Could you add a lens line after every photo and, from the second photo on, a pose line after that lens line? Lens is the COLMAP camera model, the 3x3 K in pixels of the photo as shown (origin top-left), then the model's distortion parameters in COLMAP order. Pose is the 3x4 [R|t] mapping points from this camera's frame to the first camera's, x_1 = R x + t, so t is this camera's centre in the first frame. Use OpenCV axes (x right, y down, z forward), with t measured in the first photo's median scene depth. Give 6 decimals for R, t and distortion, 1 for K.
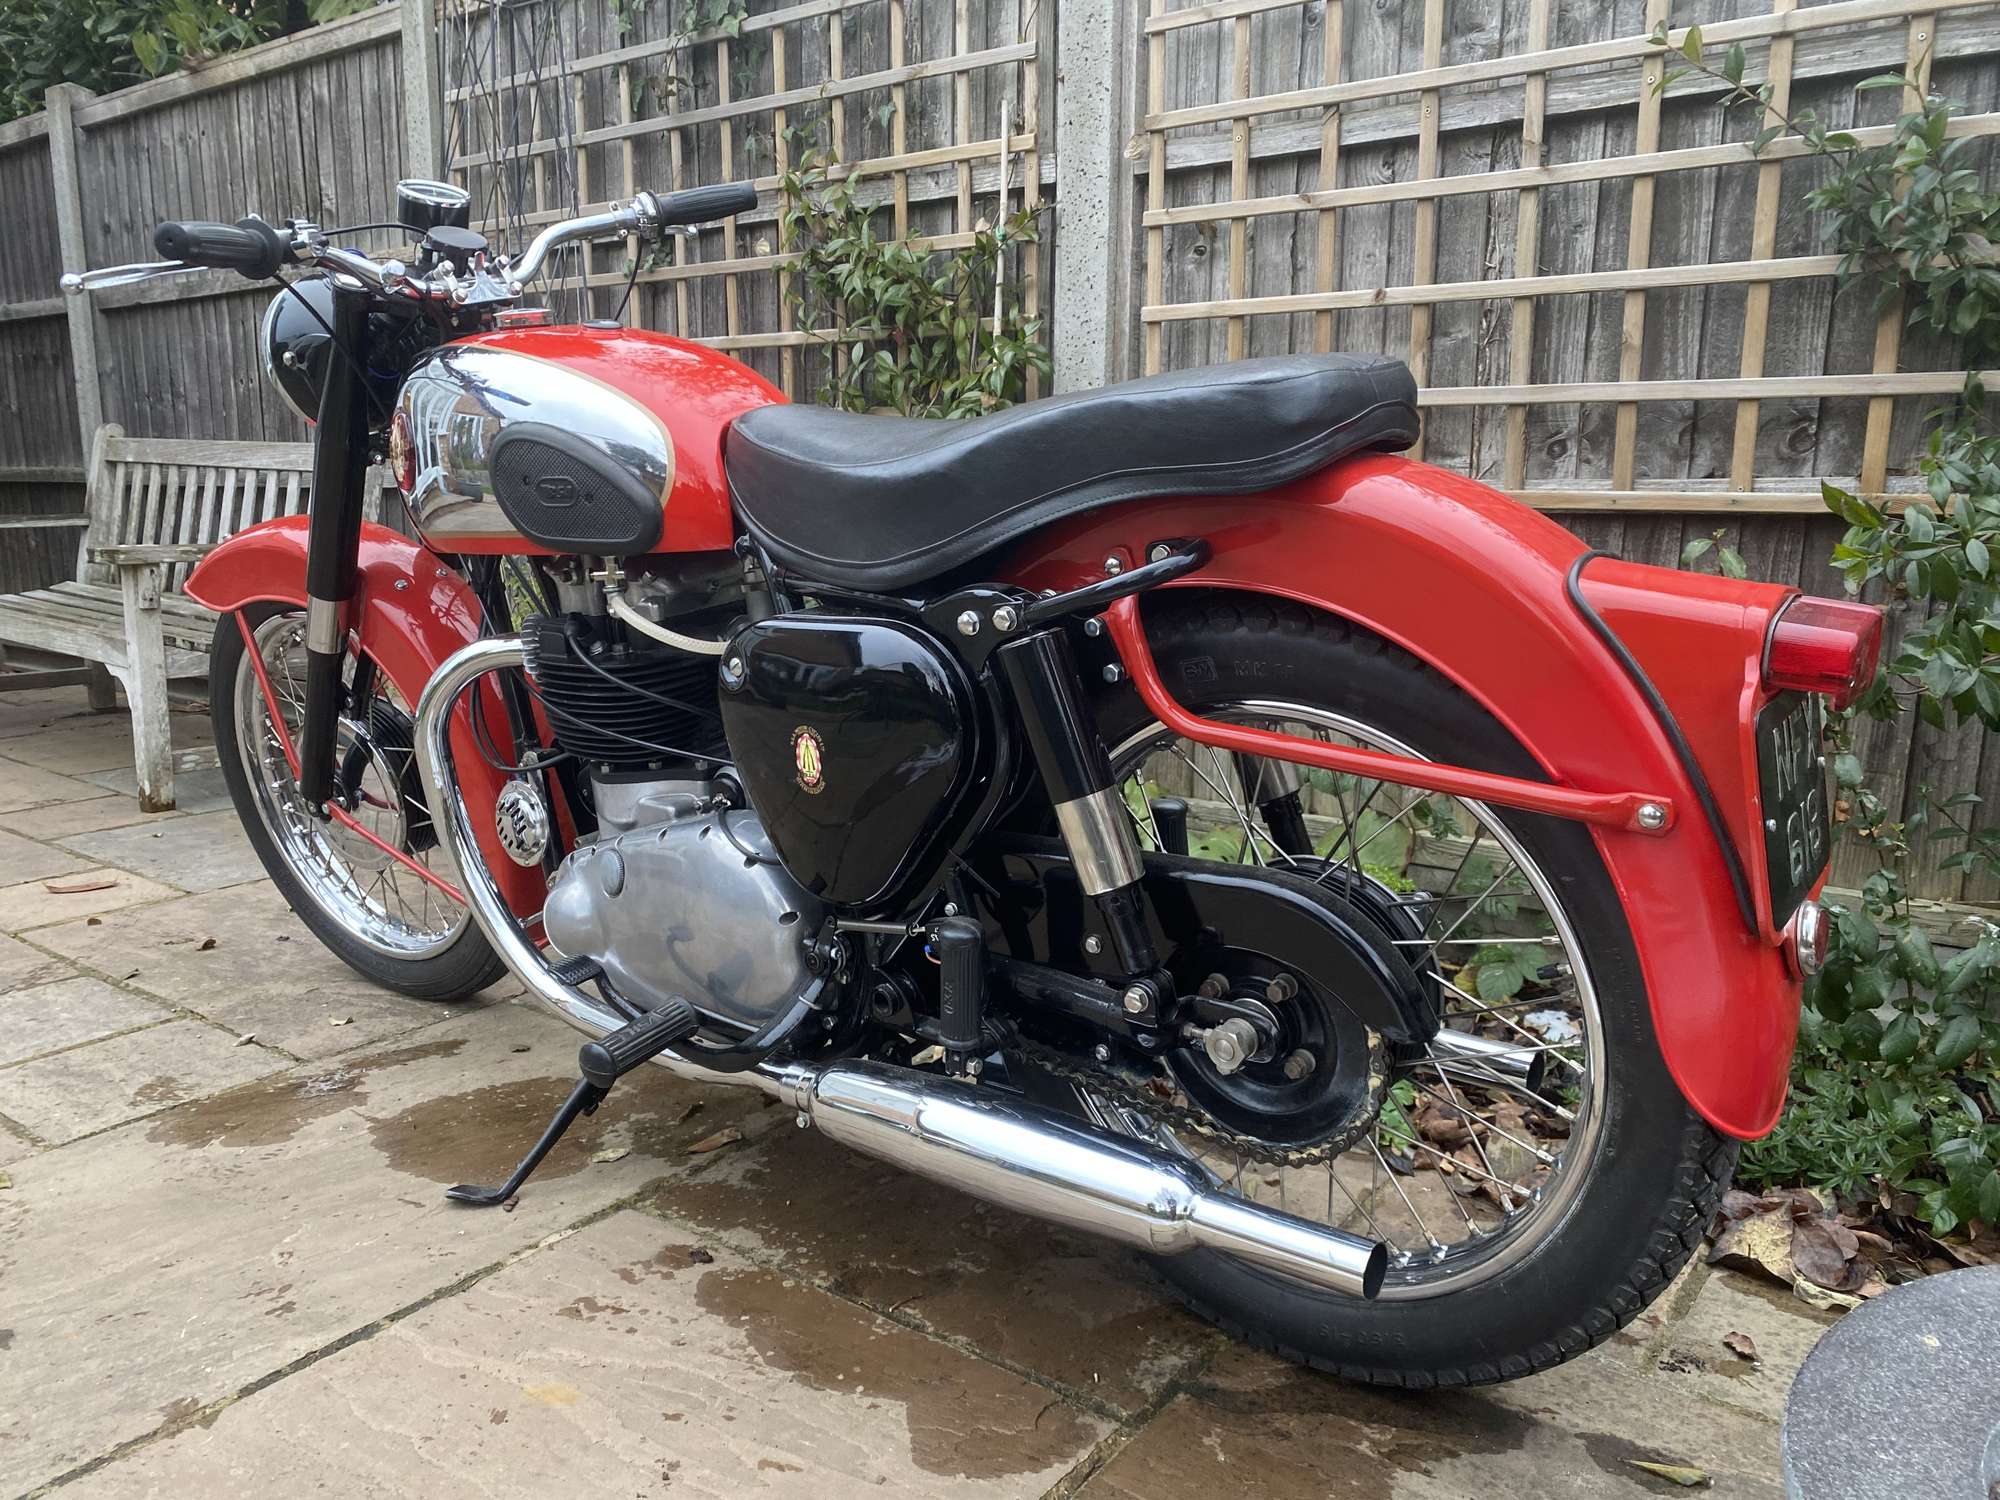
lens RADIAL K [[1540.3, 0, 993.4], [0, 1540.3, 742.3], [0, 0, 1]] dist [0.001199, 0.004239]
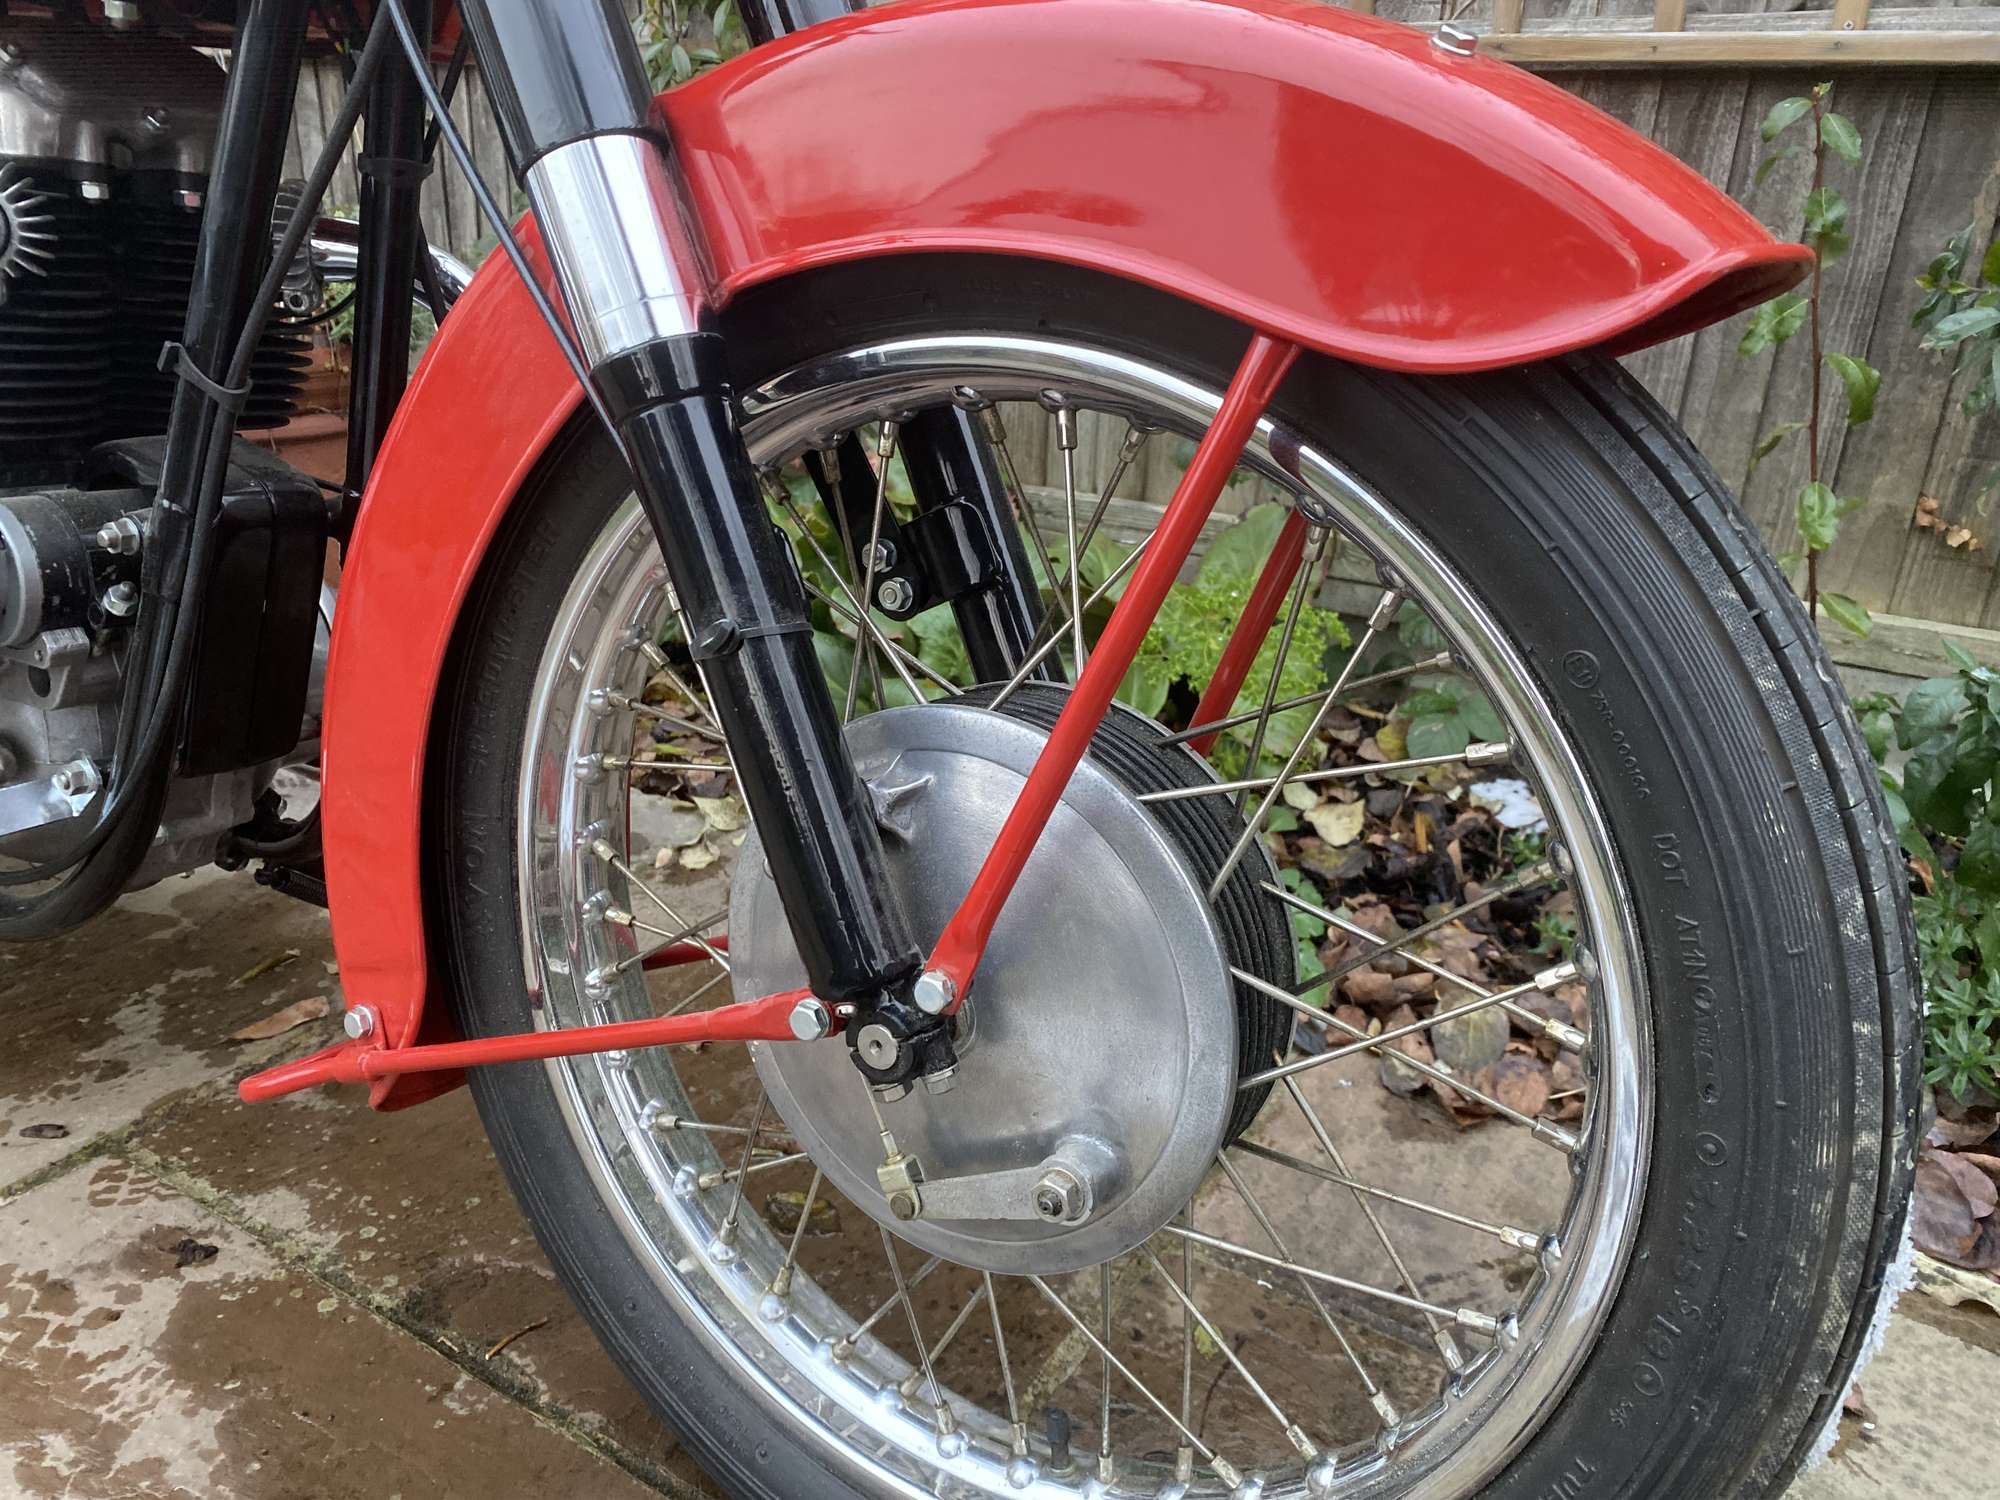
lens RADIAL K [[1547.8, 0, 985.1], [0, 1547.8, 738.9], [0, 0, 1]] dist [0.000283, 0.003578]
pose [[0.997531, -0.007719, 0.069802, 0.078397], [-0.007024, 0.977992, 0.208526, 0.000695], [-0.069876, -0.208502, 0.975523, 0.387303]]
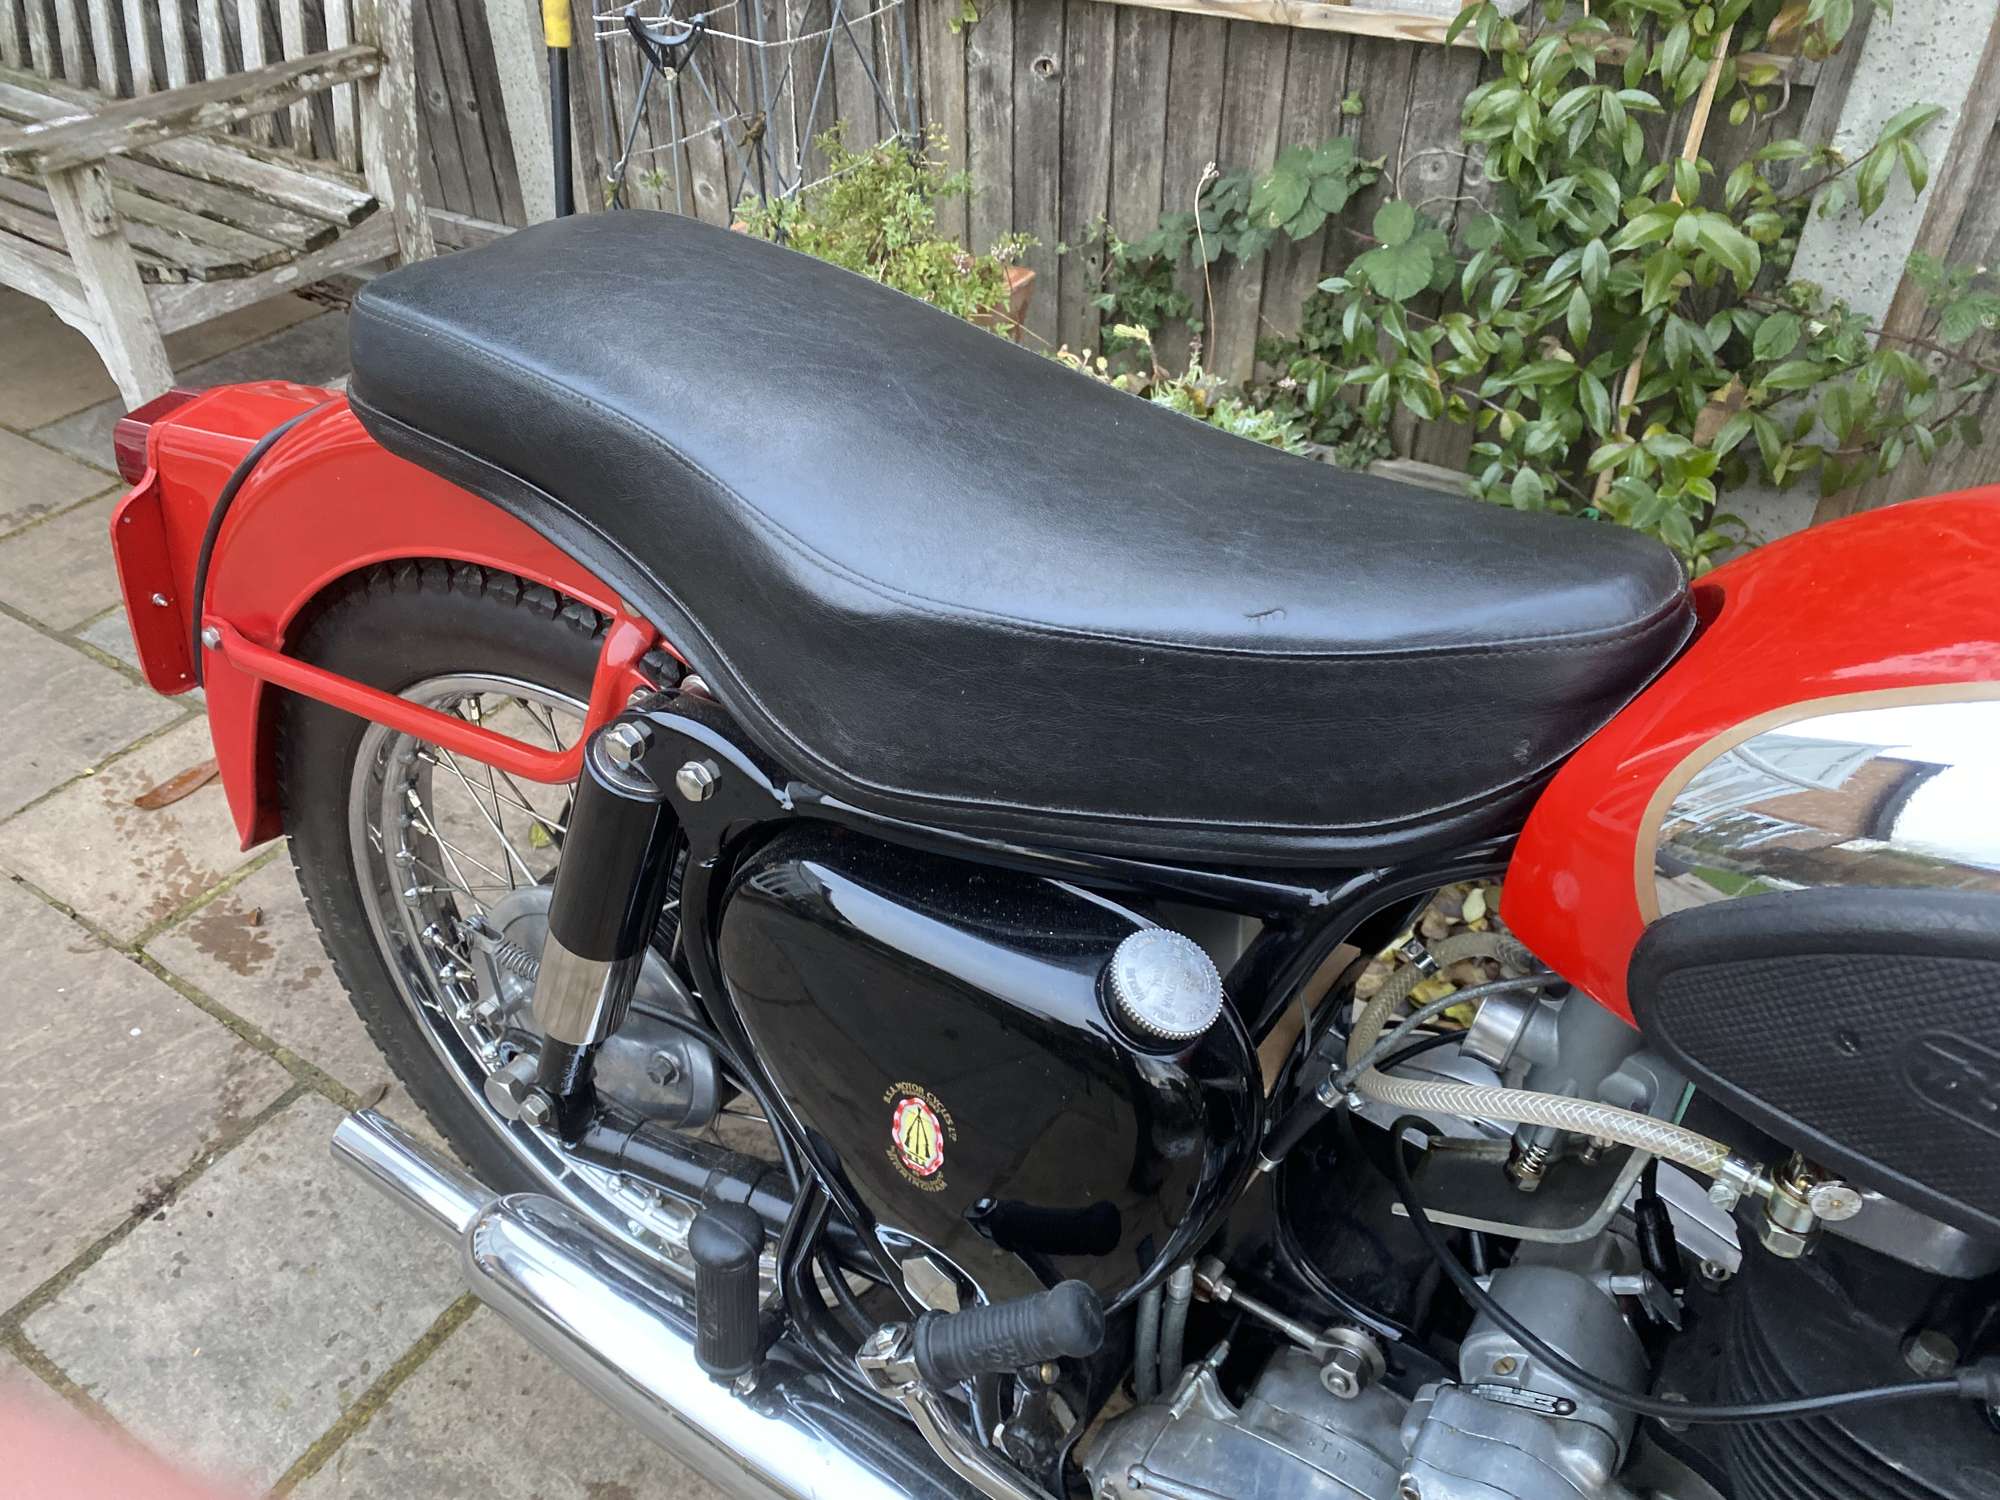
lens RADIAL K [[1549.0, 0, 980.6], [0, 1549.0, 722.8], [0, 0, 1]] dist [0.000064, 0.012361]
pose [[0.998135, -0.056050, 0.024196, -0.474792], [0.039225, 0.892487, 0.449365, -0.362273], [-0.046782, -0.447578, 0.893020, 0.726503]]
